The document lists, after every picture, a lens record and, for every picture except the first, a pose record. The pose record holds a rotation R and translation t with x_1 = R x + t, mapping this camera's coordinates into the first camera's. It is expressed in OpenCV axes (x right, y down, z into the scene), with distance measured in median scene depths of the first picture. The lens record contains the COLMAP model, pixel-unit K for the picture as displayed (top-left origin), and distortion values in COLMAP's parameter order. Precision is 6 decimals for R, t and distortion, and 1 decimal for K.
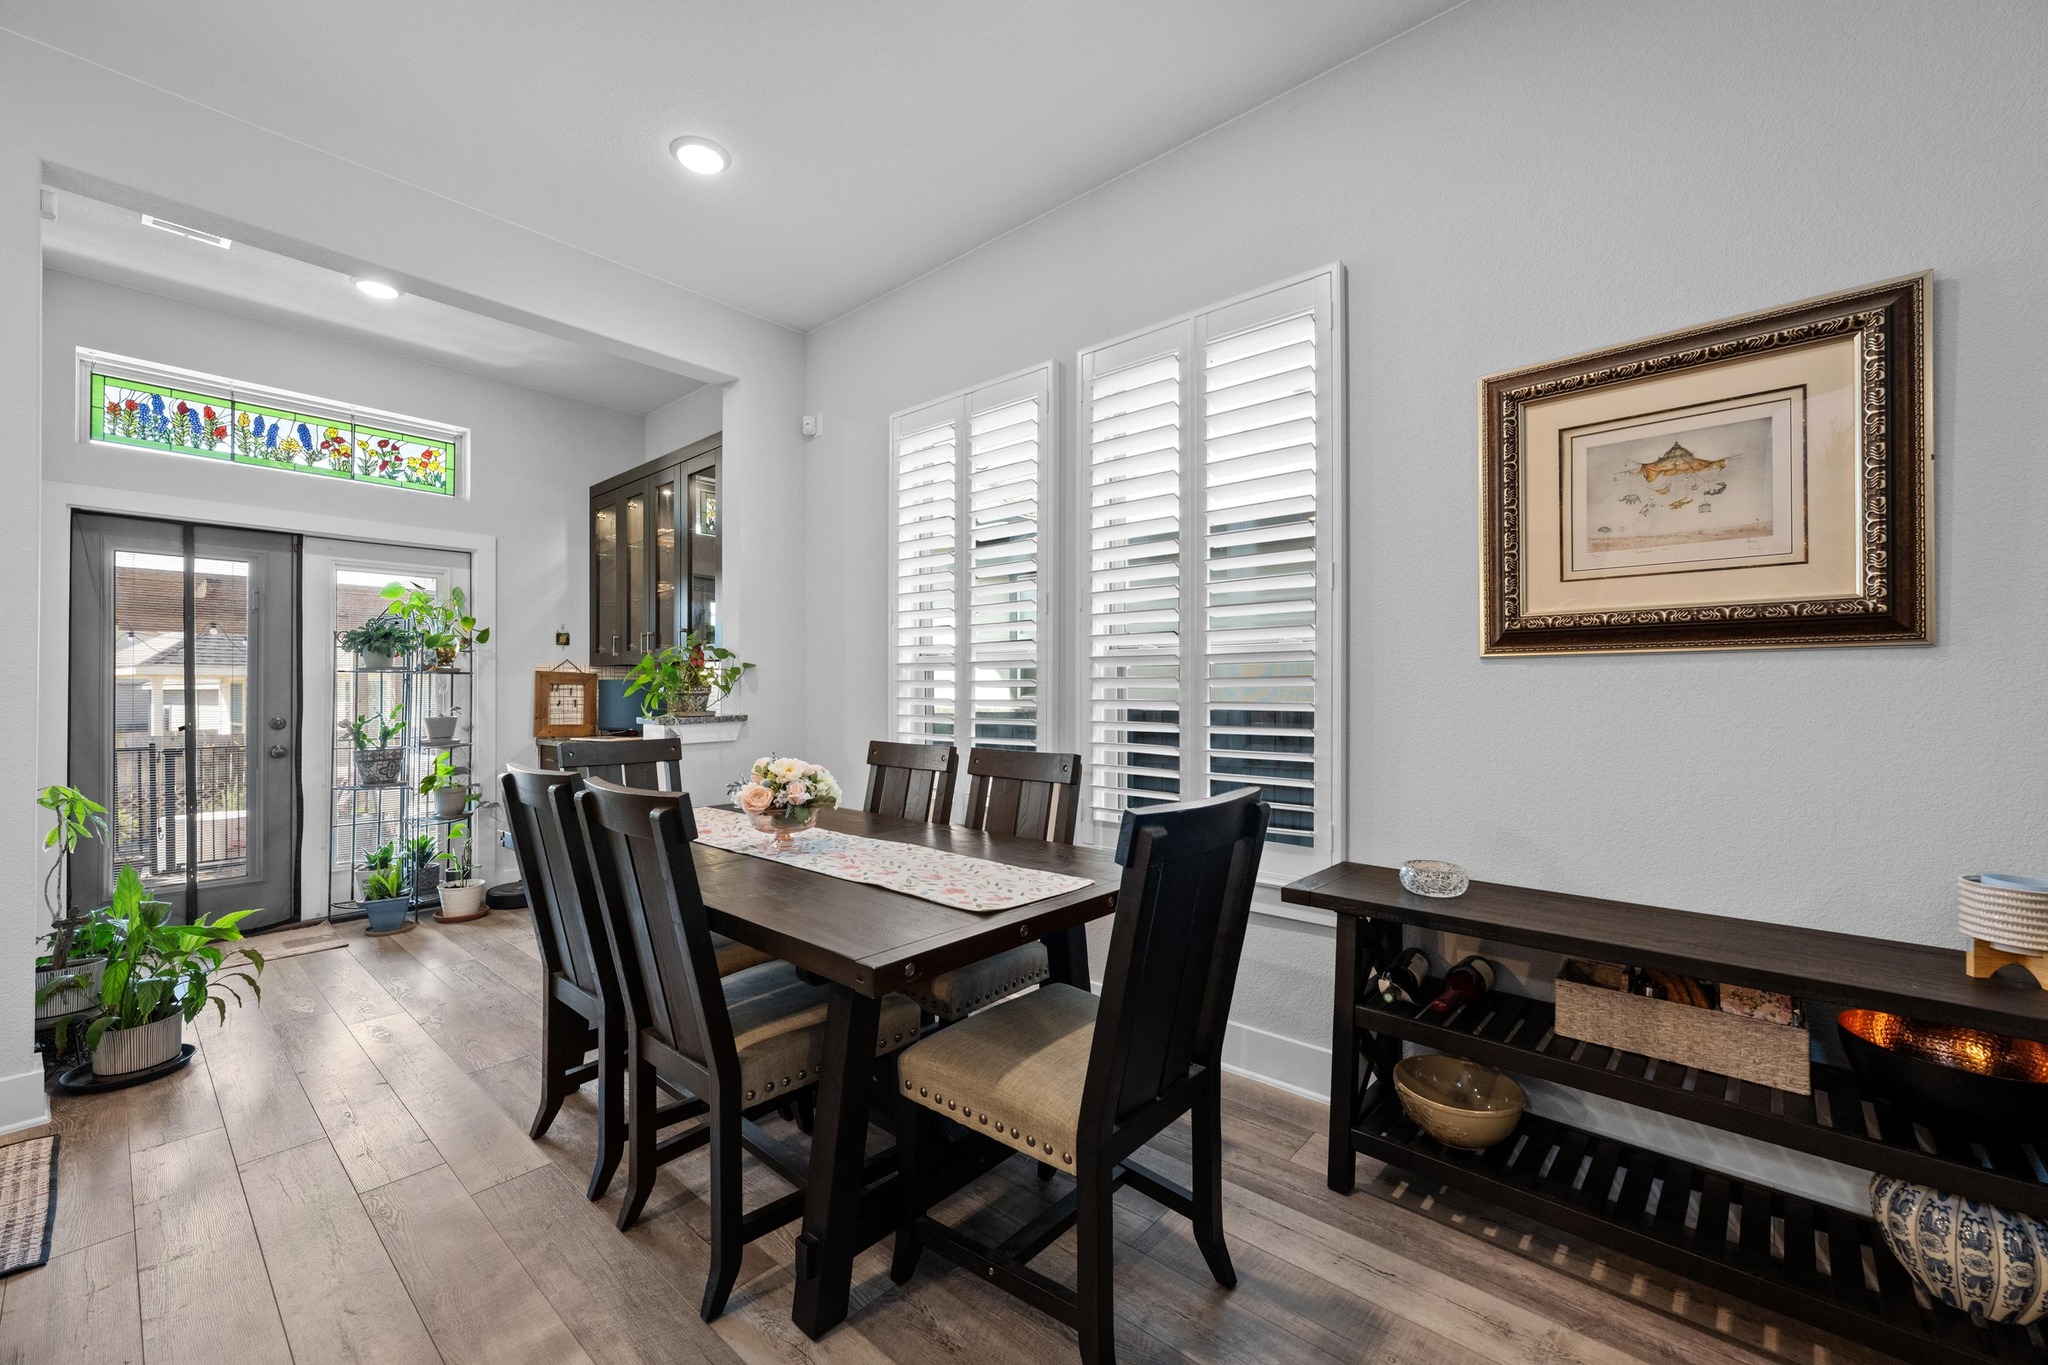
lens RADIAL K [[815.3, 0, 1029.7], [0, 815.3, 685.1], [0, 0, 1]] dist [-0.009960, -0.000402]
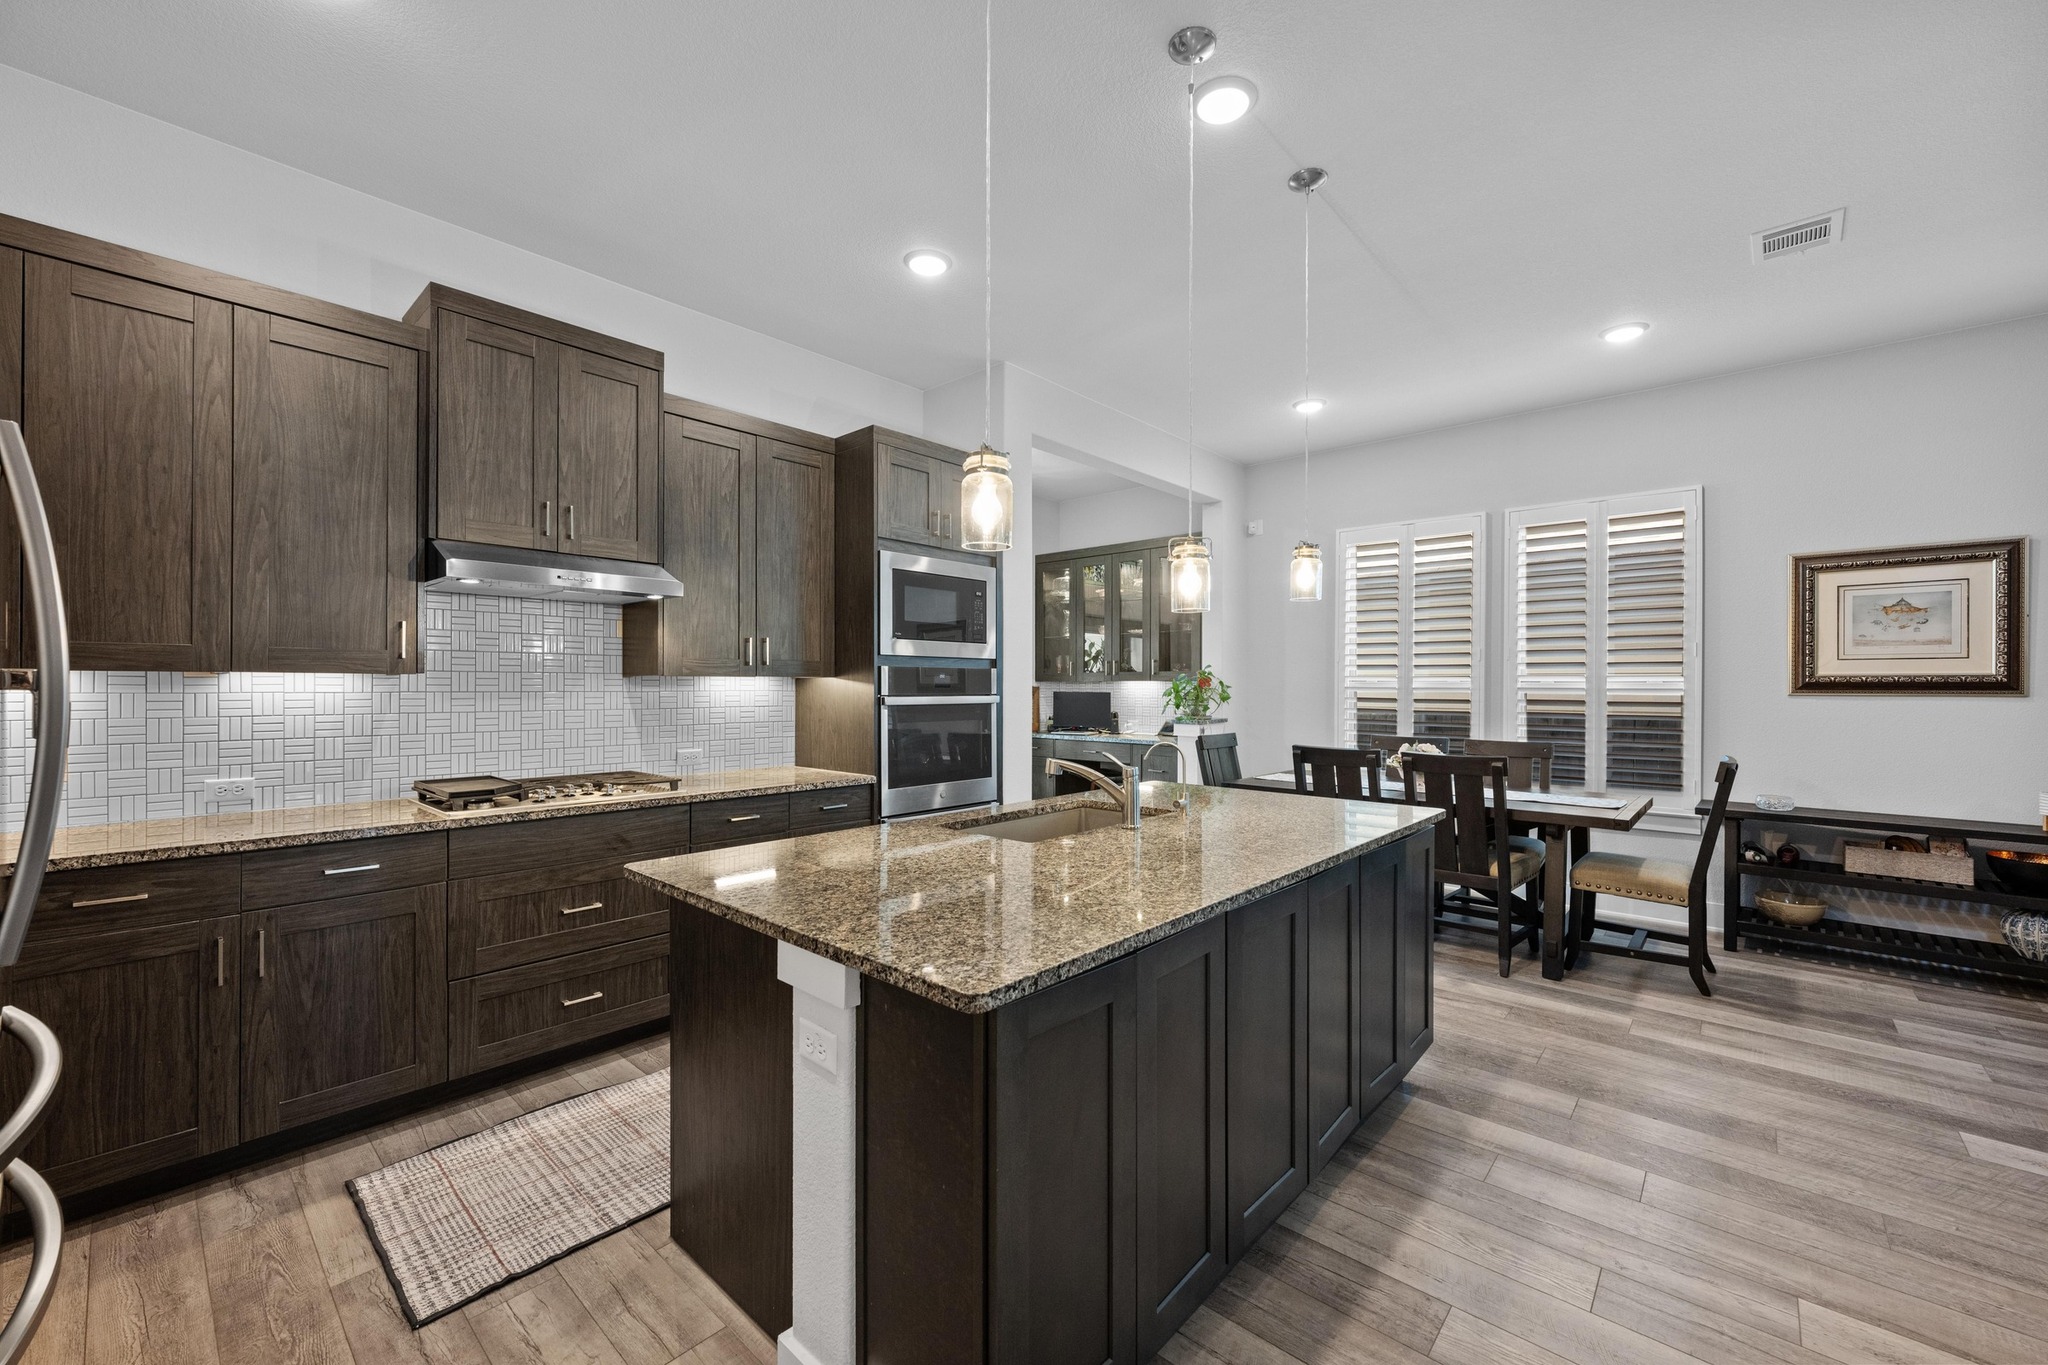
lens RADIAL K [[815.3, 0, 1017.6], [0, 815.3, 686.2], [0, 0, 1]] dist [-0.009960, -0.000402]
pose [[0.999698, 0.005766, -0.023874, -1.518076], [-0.005637, 0.999969, 0.005483, -0.065076], [0.023905, -0.005347, 0.999700, -1.210232]]
